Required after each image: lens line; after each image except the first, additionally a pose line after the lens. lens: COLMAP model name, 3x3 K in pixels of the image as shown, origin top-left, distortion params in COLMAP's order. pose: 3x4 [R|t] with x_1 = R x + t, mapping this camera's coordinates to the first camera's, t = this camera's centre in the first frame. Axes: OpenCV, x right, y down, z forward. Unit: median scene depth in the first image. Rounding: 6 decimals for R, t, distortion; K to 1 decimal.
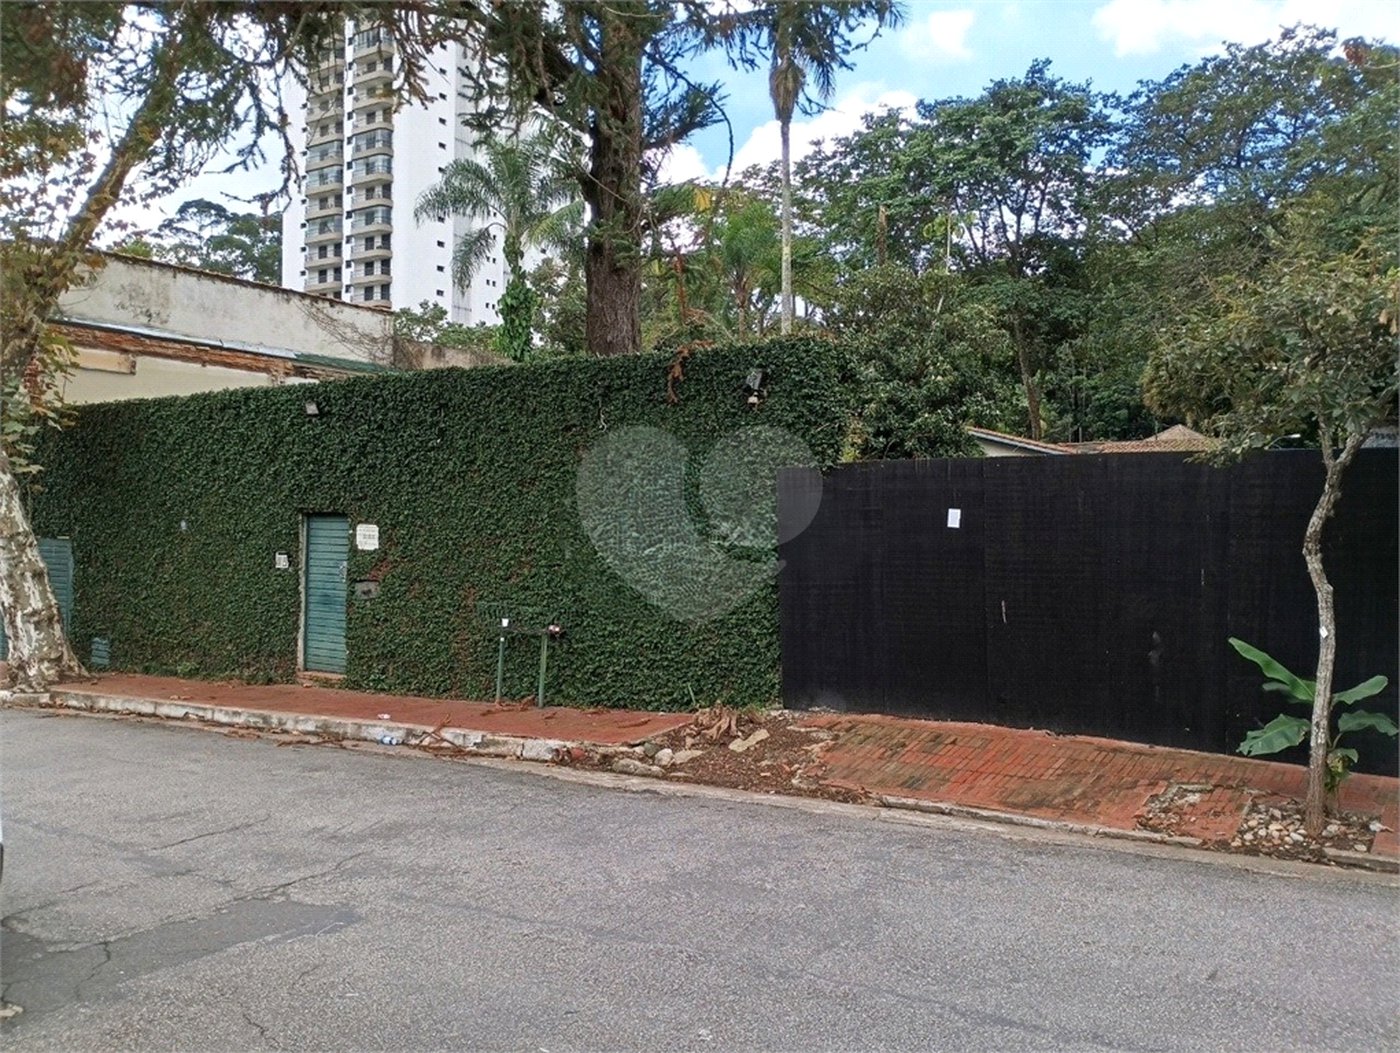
lens RADIAL K [[1107.8, 0, 700.0], [0, 1107.8, 526.5], [0, 0, 1]] dist [0.050765, -0.015952]
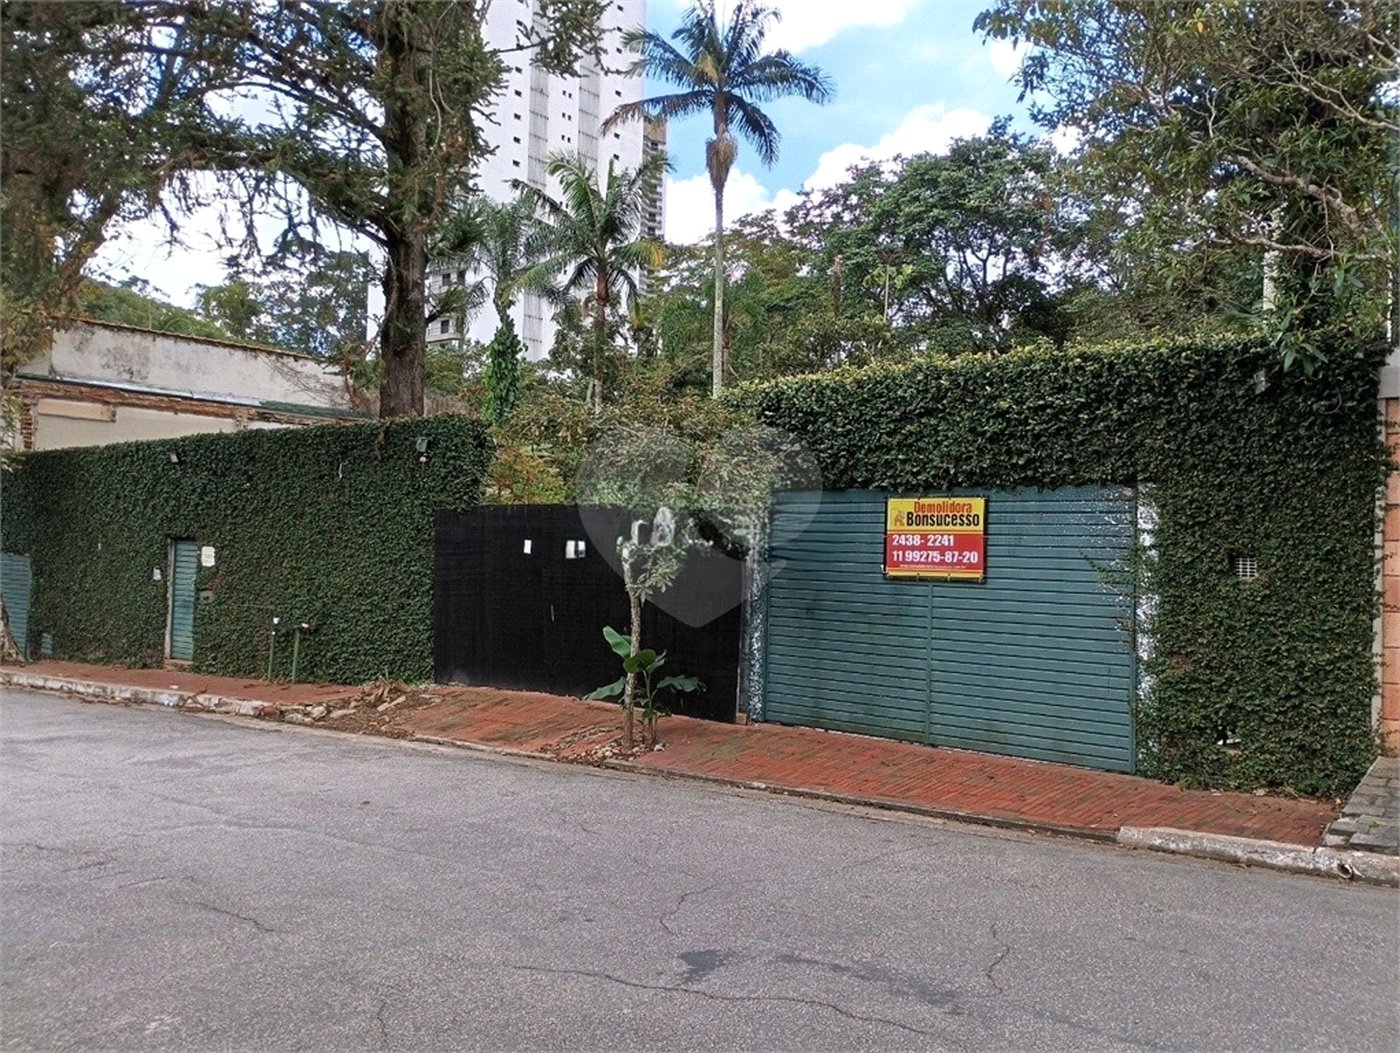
lens RADIAL K [[1107.8, 0, 700.0], [0, 1107.8, 526.5], [0, 0, 1]] dist [0.050765, -0.015952]
pose [[0.996277, 0.008519, -0.085786, 0.257037], [-0.010360, 0.999725, -0.021039, -0.002630], [0.085583, 0.021850, 0.996091, -0.174173]]
